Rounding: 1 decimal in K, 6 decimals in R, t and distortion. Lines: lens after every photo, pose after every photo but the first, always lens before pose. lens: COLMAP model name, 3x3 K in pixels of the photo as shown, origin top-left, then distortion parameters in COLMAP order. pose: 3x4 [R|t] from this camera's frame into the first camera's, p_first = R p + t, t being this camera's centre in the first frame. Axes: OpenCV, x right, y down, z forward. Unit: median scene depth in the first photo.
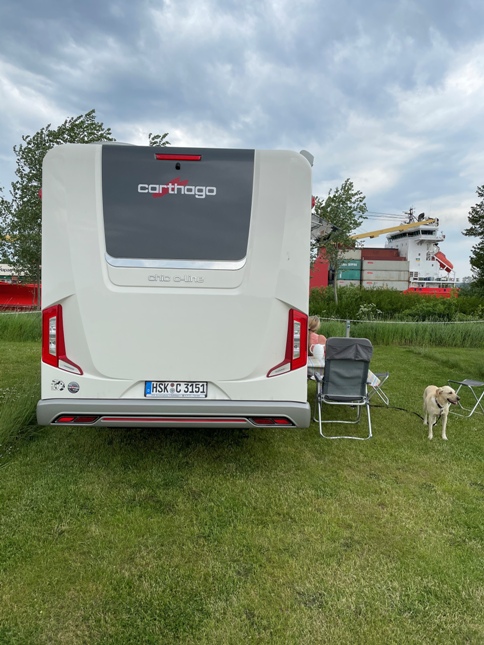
lens RADIAL K [[483.6, 0, 245.5], [0, 483.6, 320.7], [0, 0, 1]] dist [0.018551, -0.040291]
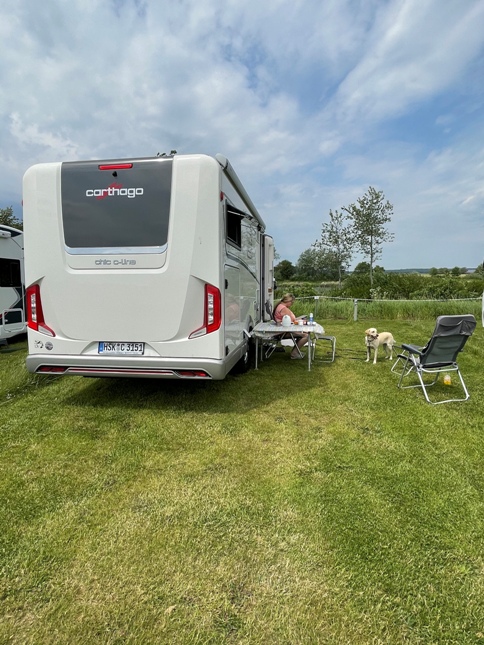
lens RADIAL K [[382.8, 0, 247.9], [0, 382.8, 323.8], [0, 0, 1]] dist [-0.021885, -0.001389]
pose [[0.987755, -0.004051, -0.155958, 0.355521], [0.012507, 0.998501, 0.053277, 0.026622], [0.155509, -0.054575, 0.986326, 0.044286]]
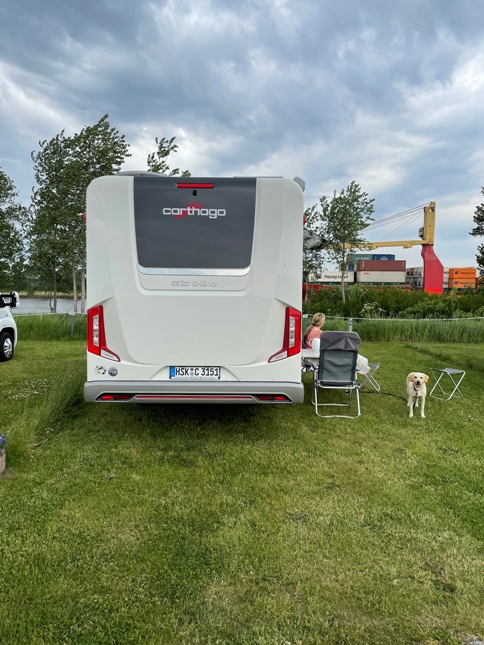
lens RADIAL K [[483.6, 0, 242.7], [0, 483.6, 323.2], [0, 0, 1]] dist [0.018551, -0.040291]
pose [[0.999654, -0.009510, -0.024531, 0.010683], [0.009656, 0.999936, 0.005839, 0.008928], [0.024473, -0.006073, 0.999682, -0.236052]]
